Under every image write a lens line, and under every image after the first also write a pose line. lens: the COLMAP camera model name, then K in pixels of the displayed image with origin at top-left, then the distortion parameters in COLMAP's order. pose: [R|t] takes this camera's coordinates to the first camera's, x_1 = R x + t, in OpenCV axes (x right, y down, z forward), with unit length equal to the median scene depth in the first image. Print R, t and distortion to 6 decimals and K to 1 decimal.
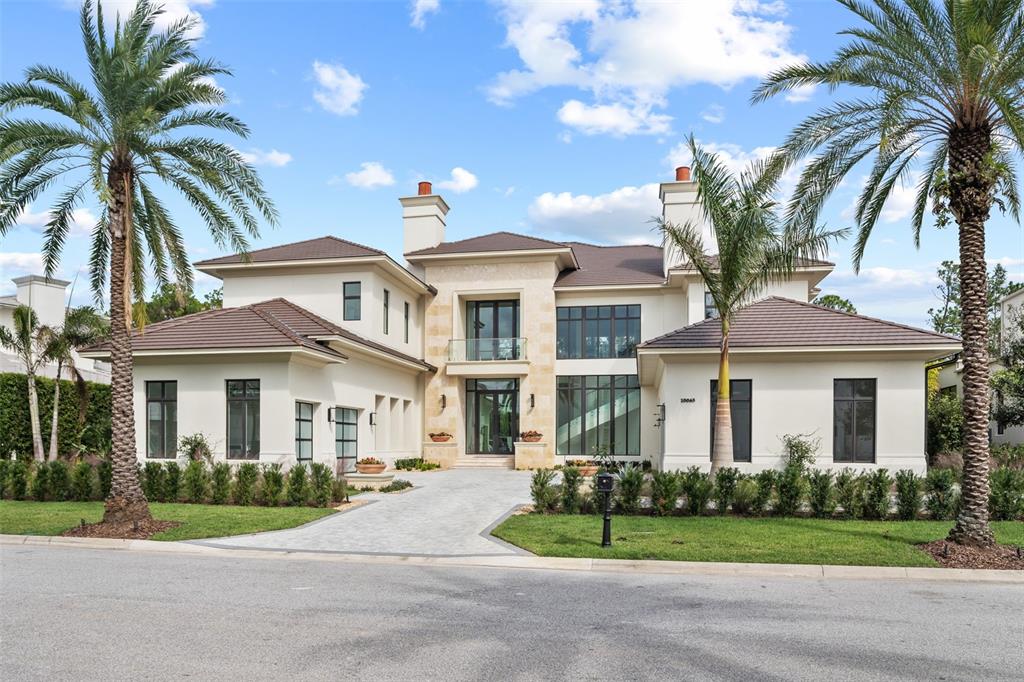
lens RADIAL K [[640.9, 0, 510.1], [0, 640.9, 435.6], [0, 0, 1]] dist [-0.043800, 0.000477]
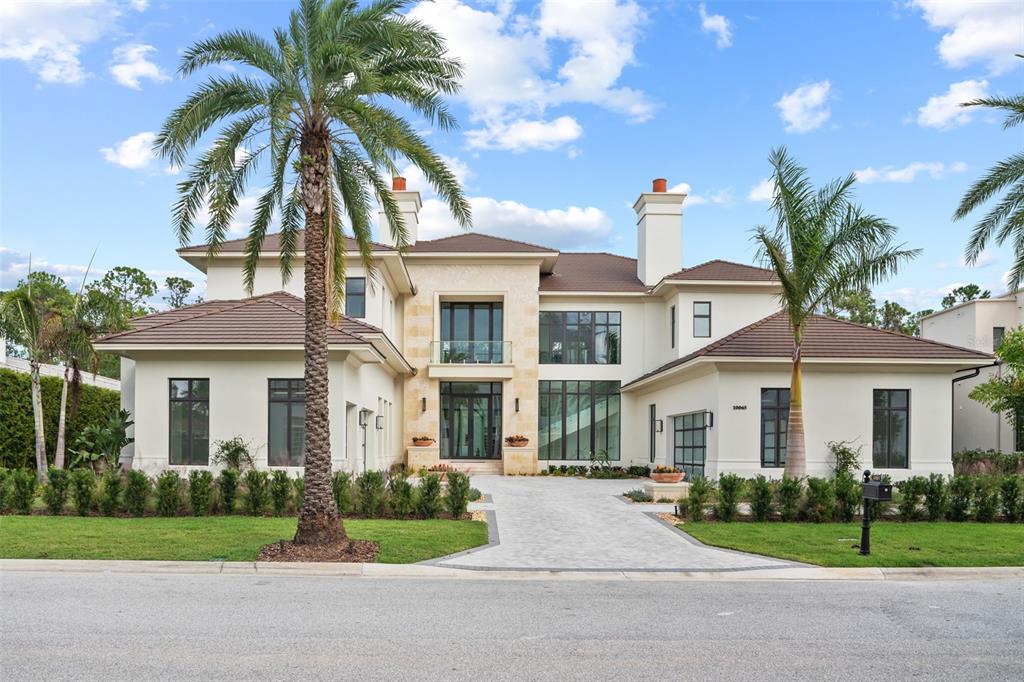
lens RADIAL K [[640.9, 0, 510.1], [0, 640.9, 435.6], [0, 0, 1]] dist [-0.043800, 0.000477]
pose [[0.988075, 0.005105, 0.153889, -0.149372], [-0.004262, 0.999974, -0.005807, -0.001597], [-0.153914, 0.005082, 0.988071, 0.028595]]
